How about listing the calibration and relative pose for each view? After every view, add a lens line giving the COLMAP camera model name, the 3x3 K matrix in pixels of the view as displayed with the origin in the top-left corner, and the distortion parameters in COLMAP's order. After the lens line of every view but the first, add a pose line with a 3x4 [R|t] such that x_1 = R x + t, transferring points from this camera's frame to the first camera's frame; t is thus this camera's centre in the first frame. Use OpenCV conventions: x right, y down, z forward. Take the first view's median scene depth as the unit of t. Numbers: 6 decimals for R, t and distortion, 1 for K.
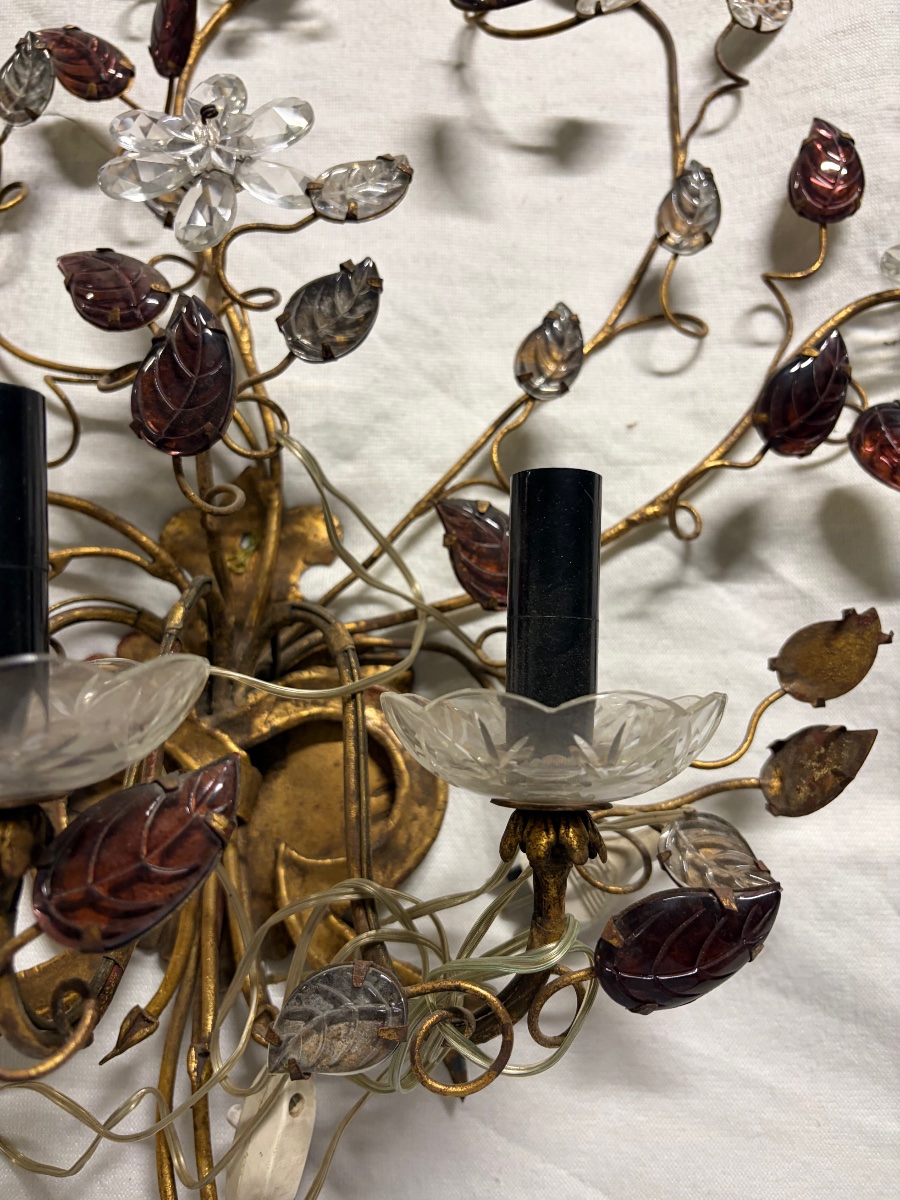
lens RADIAL K [[933.4, 0, 444.9], [0, 933.4, 597.5], [0, 0, 1]] dist [-0.000593, -0.010208]
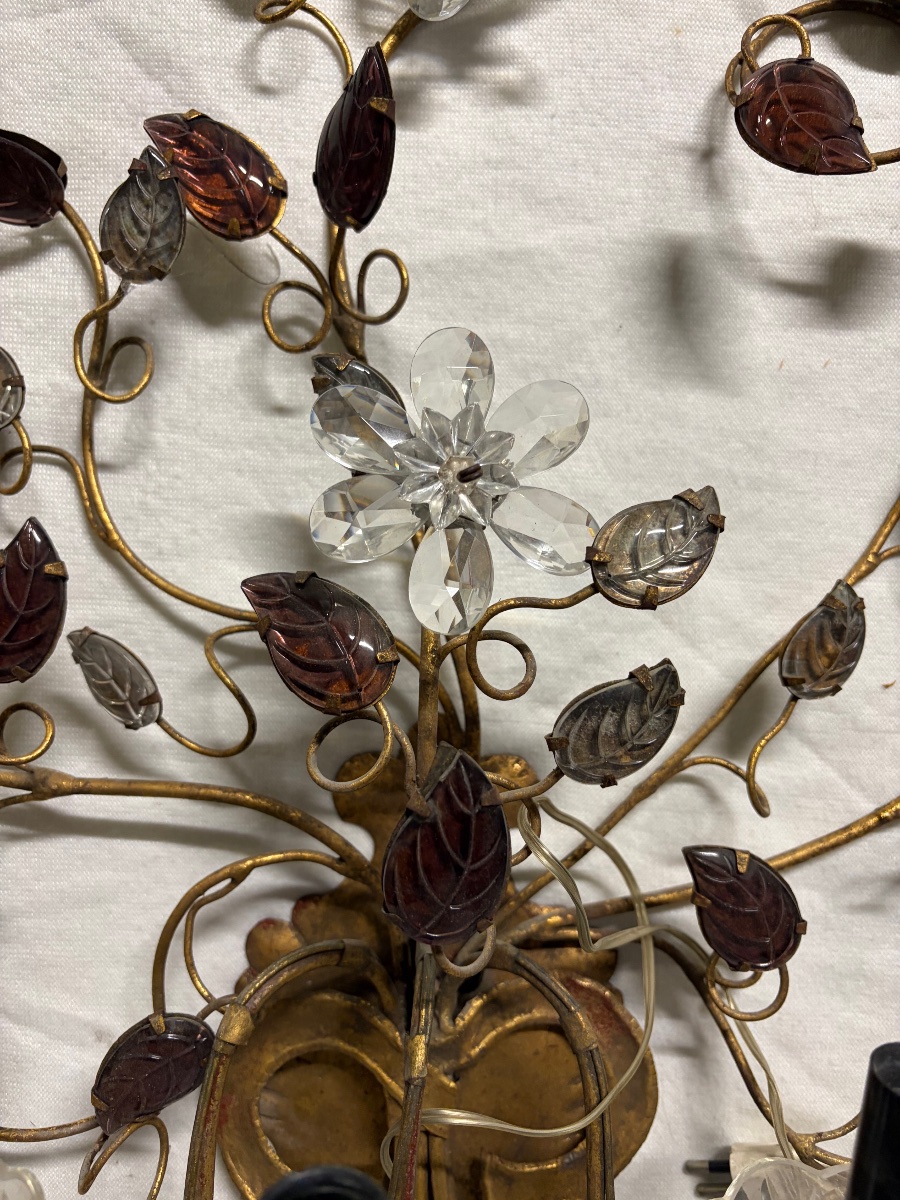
lens RADIAL K [[926.3, 0, 441.0], [0, 926.3, 601.8], [0, 0, 1]] dist [-0.004915, -0.007929]
pose [[0.999533, 0.029817, 0.006714, -0.225519], [-0.030488, 0.957326, 0.287397, -0.510216], [0.002141, -0.287467, 0.957788, 0.226386]]
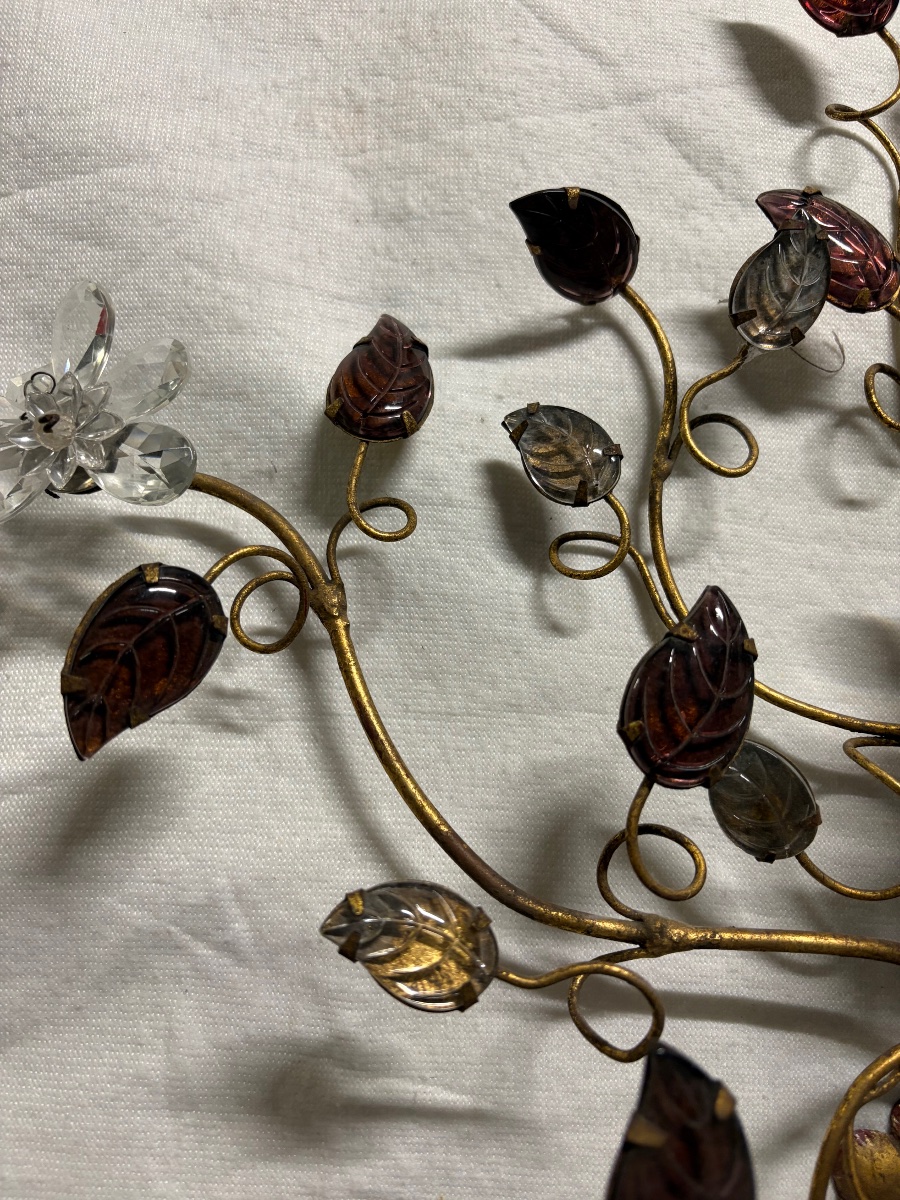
lens RADIAL K [[928.3, 0, 447.3], [0, 928.3, 603.0], [0, 0, 1]] dist [-0.006530, -0.008349]
pose [[0.997946, 0.049406, 0.040788, -0.751050], [-0.051424, 0.997425, 0.050000, -0.363188], [-0.038213, -0.051994, 0.997916, 0.341101]]
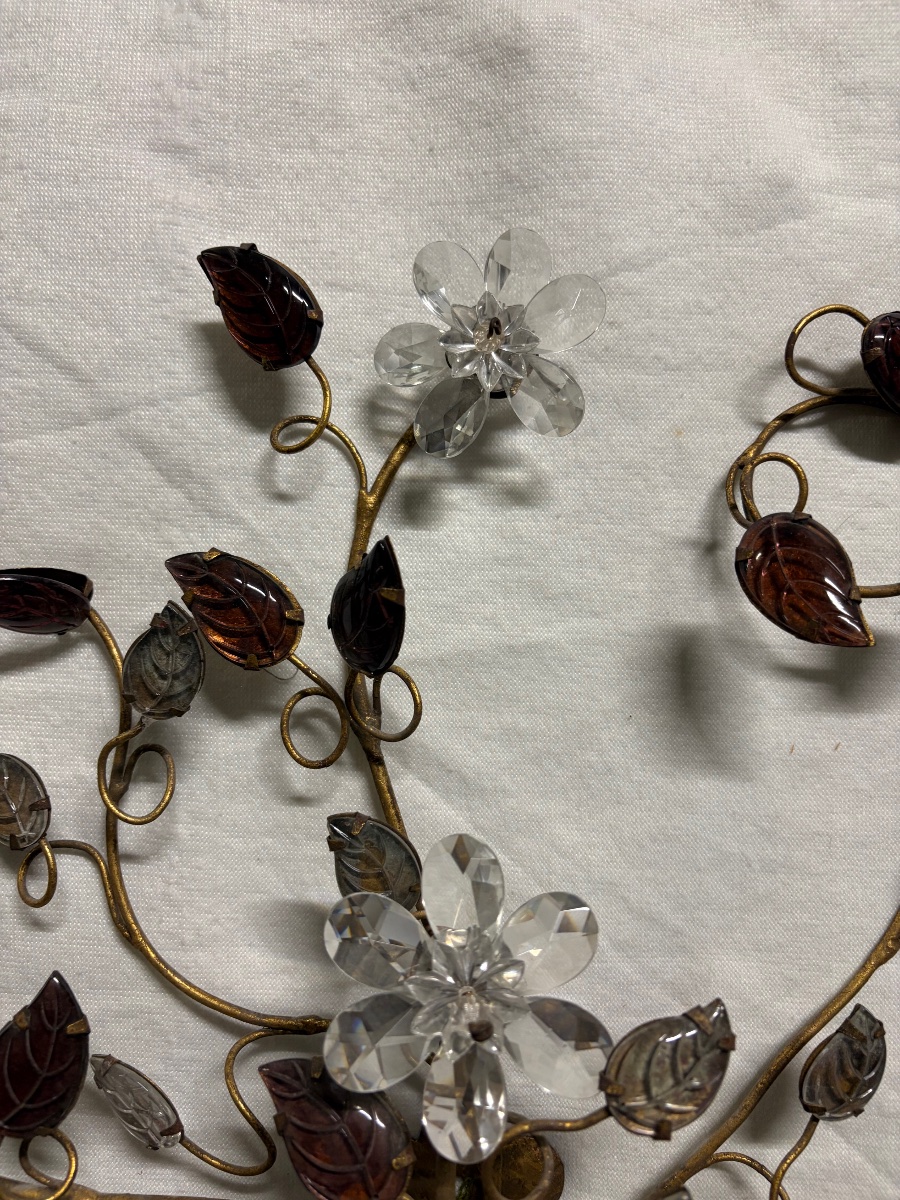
lens RADIAL K [[909.6, 0, 447.4], [0, 909.6, 592.8], [0, 0, 1]] dist [0.010083, -0.027179]
pose [[0.999738, 0.011376, -0.019840, -0.218174], [-0.006570, 0.973802, 0.227302, -0.825802], [0.021906, -0.227113, 0.973622, 0.307907]]
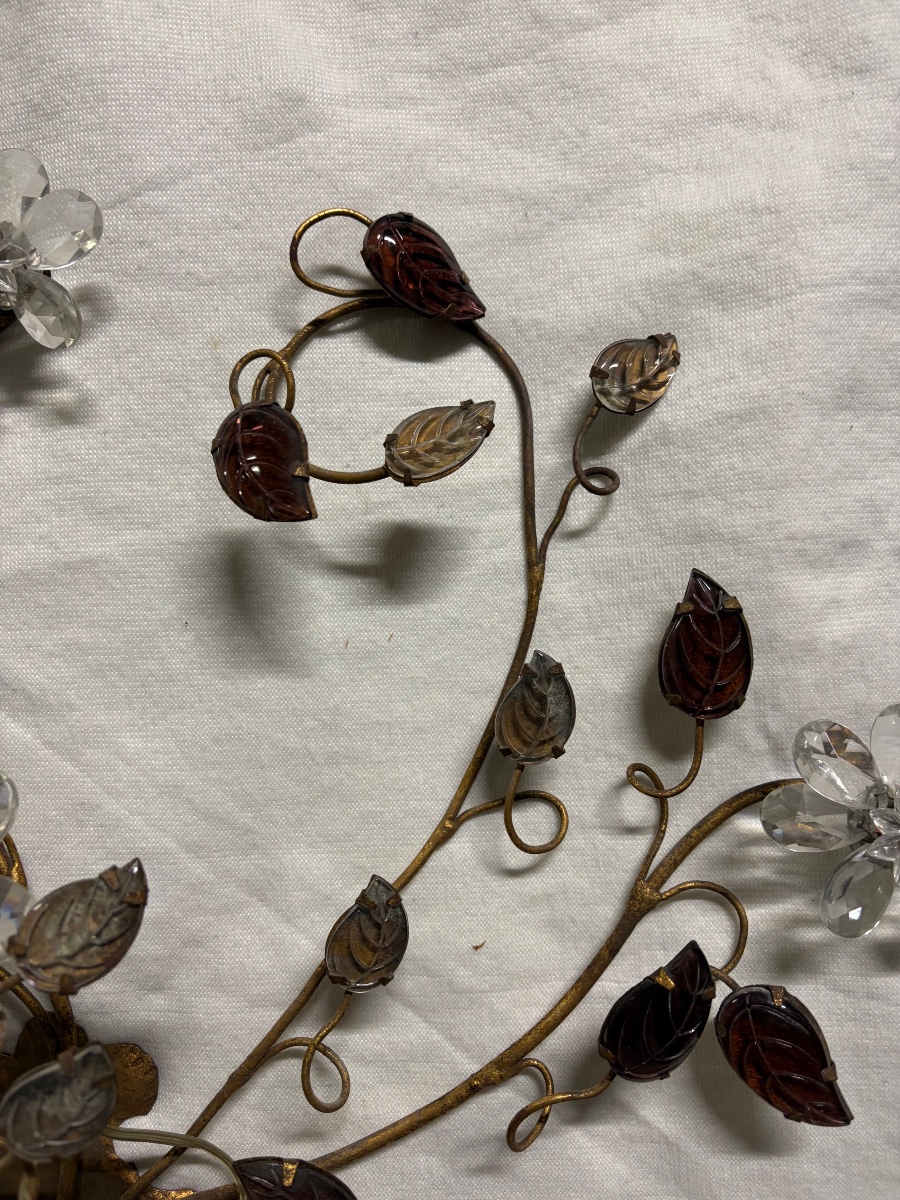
lens RADIAL K [[909.6, 0, 447.4], [0, 909.6, 592.8], [0, 0, 1]] dist [0.010083, -0.027179]
pose [[0.998161, -0.057486, 0.019256, 0.182190], [0.051830, 0.973927, 0.220863, -0.725904], [-0.031450, -0.219459, 0.975115, 0.261149]]
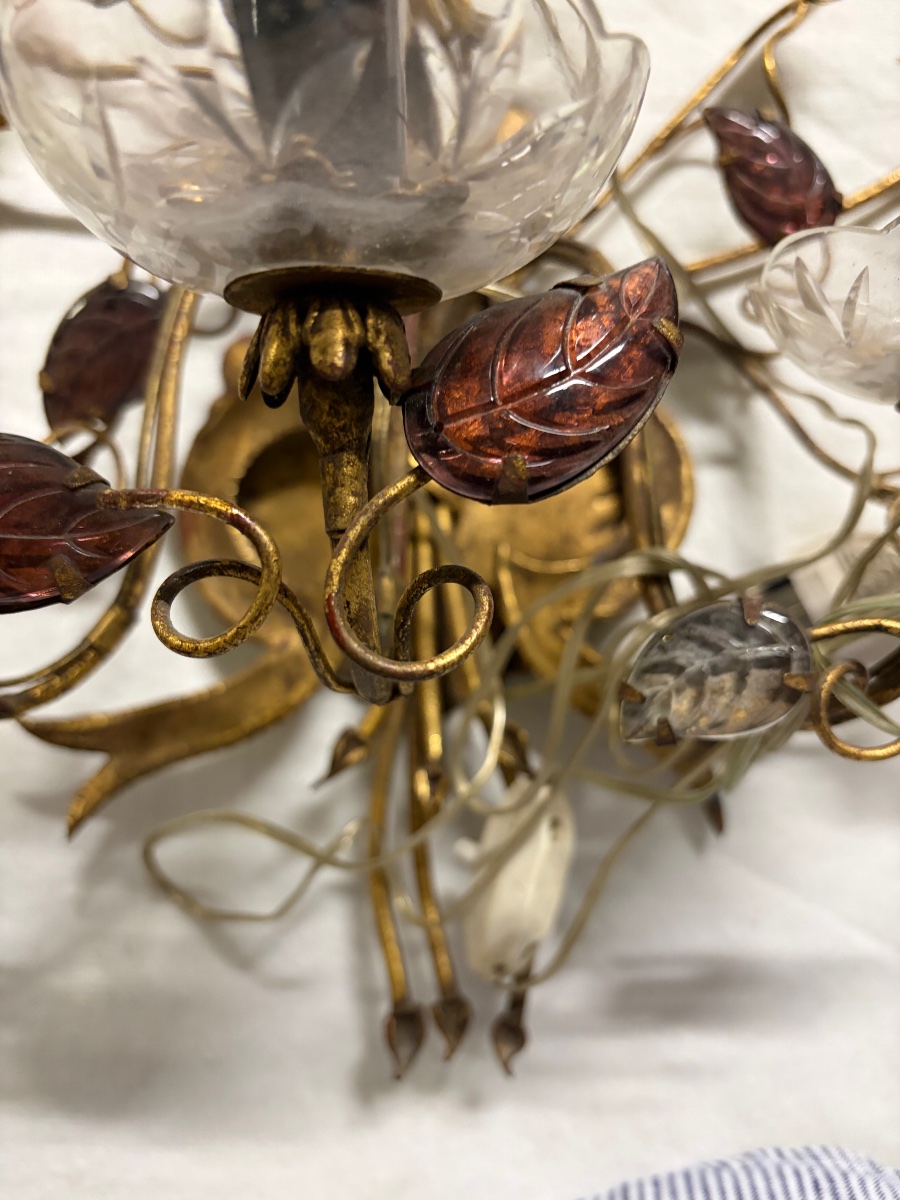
lens RADIAL K [[933.4, 0, 444.9], [0, 933.4, 597.5], [0, 0, 1]] dist [-0.000593, -0.010208]
pose [[0.999925, -0.001684, 0.012168, -0.216384], [0.000059, 0.991201, 0.132362, 0.179624], [-0.012284, -0.132352, 0.991127, 0.151649]]
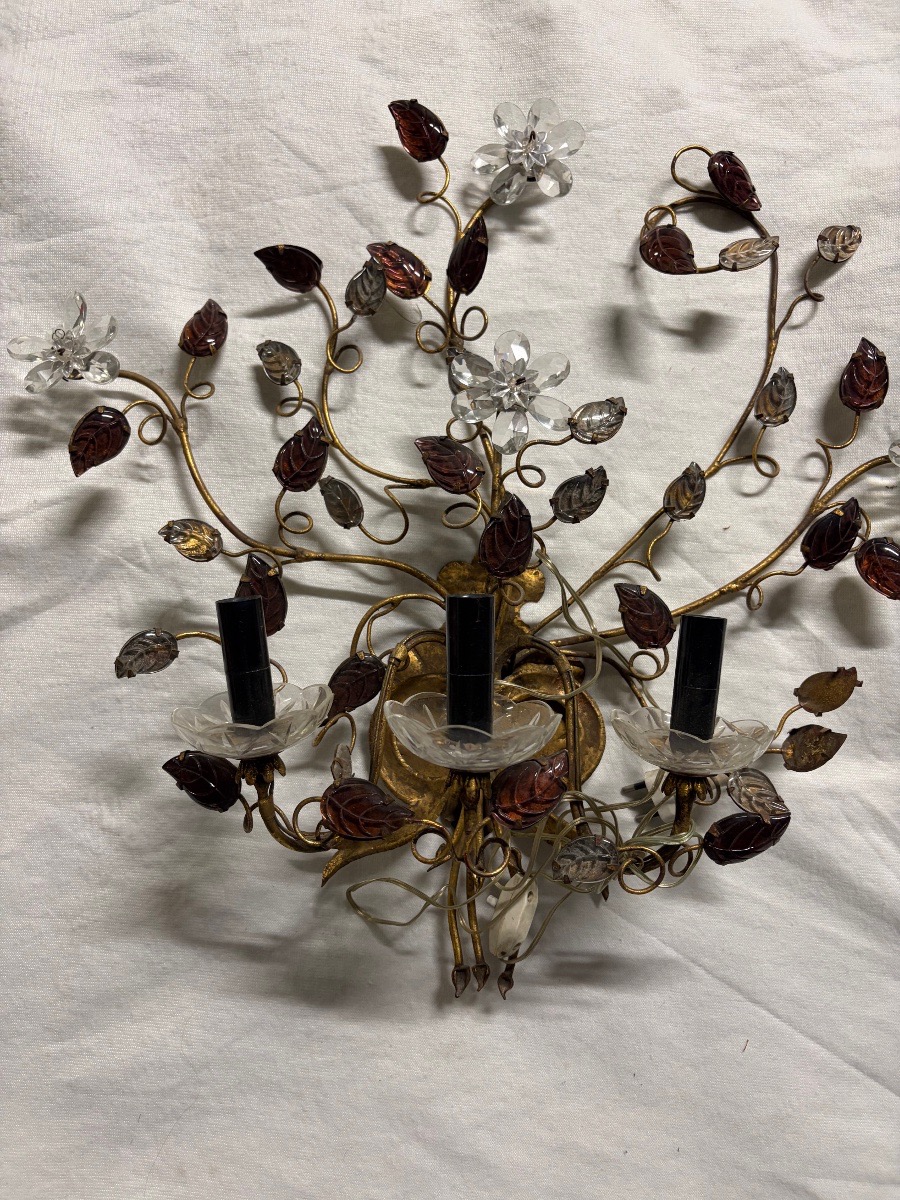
lens RADIAL K [[915.7, 0, 442.4], [0, 915.7, 606.6], [0, 0, 1]] dist [0.006770, -0.001528]
pose [[0.998261, 0.058529, -0.007032, -0.296494], [-0.056545, 0.984418, 0.166503, -0.304486], [0.016668, -0.165816, 0.986016, -0.665742]]
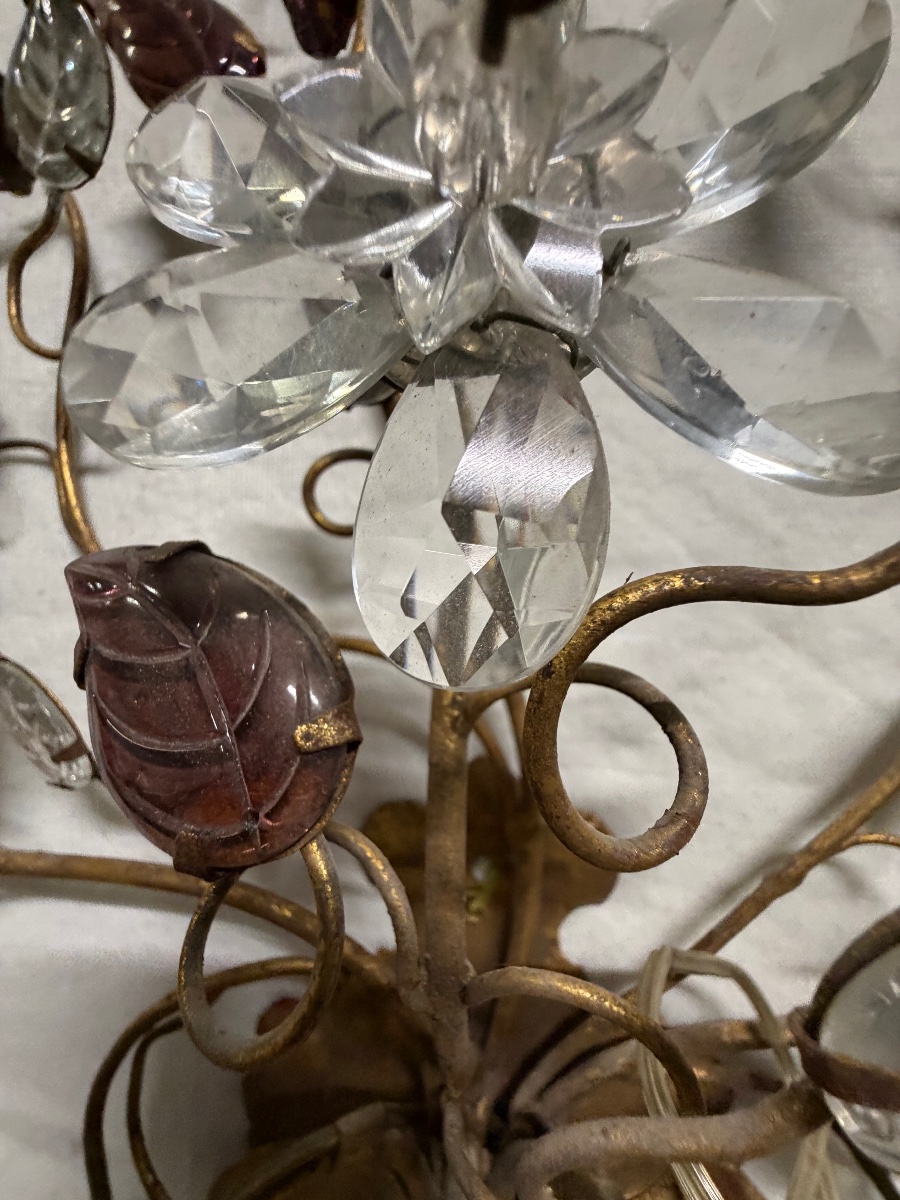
lens RADIAL K [[466.9, 0, 469.5], [0, 466.9, 588.9], [0, 0, 1]] dist [-0.001659, -0.000153]
pose [[0.996838, 0.017700, -0.077462, -0.207513], [-0.000547, 0.976378, 0.216070, -0.350624], [0.079456, -0.215344, 0.973300, 0.731023]]
